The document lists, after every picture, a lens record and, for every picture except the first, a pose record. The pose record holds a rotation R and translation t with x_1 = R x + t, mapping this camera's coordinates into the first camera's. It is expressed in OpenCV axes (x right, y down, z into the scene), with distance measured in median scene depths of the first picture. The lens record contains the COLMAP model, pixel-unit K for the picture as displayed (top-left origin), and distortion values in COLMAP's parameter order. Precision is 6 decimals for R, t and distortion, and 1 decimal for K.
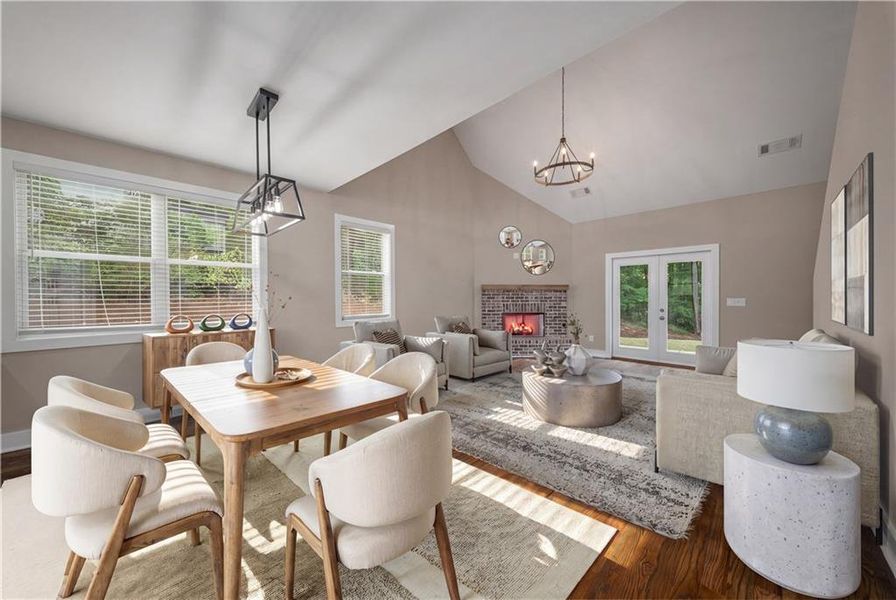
lens RADIAL K [[311.8, 0, 441.8], [0, 311.8, 300.3], [0, 0, 1]] dist [0.005653, -0.000447]
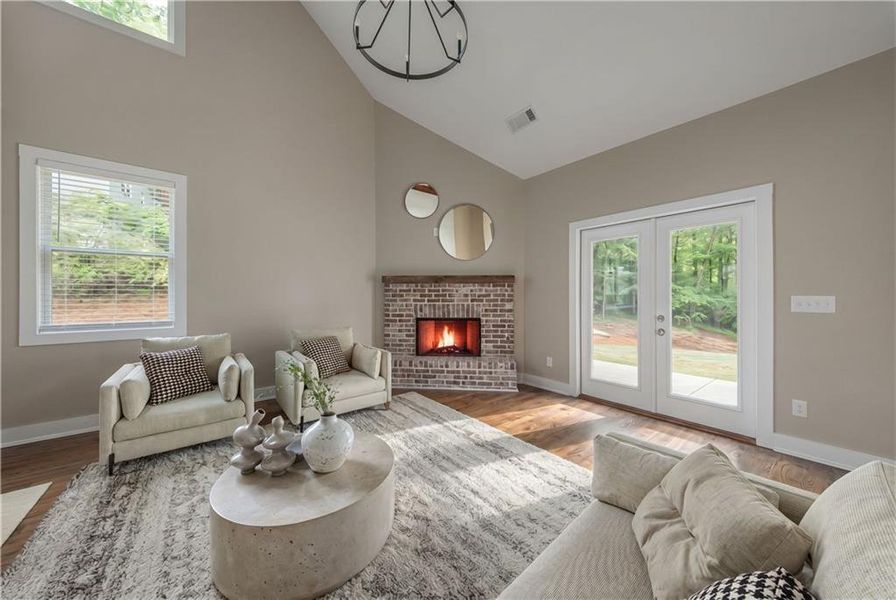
lens RADIAL K [[311.8, 0, 447.5], [0, 311.8, 297.1], [0, 0, 1]] dist [0.005653, -0.000447]
pose [[0.994525, 0.003048, -0.104452, 0.353253], [-0.003503, 0.999985, -0.004175, -0.001807], [0.104438, 0.004518, 0.994521, 0.376546]]
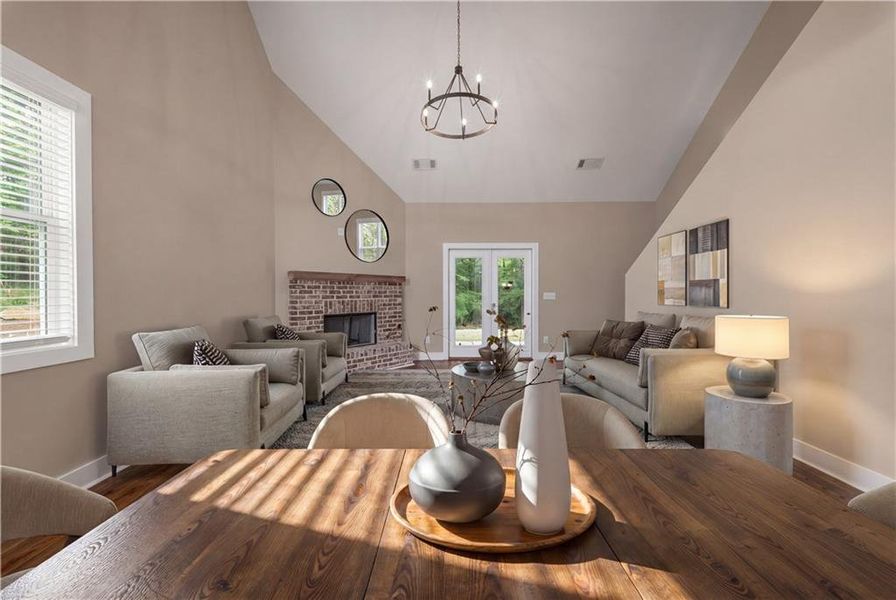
lens RADIAL K [[311.8, 0, 444.6], [0, 311.8, 296.6], [0, 0, 1]] dist [0.005653, -0.000447]
pose [[0.704750, -0.005831, 0.709431, -0.101596], [0.006328, 0.999978, 0.001933, 0.002285], [-0.709427, 0.003127, 0.704772, 0.372238]]
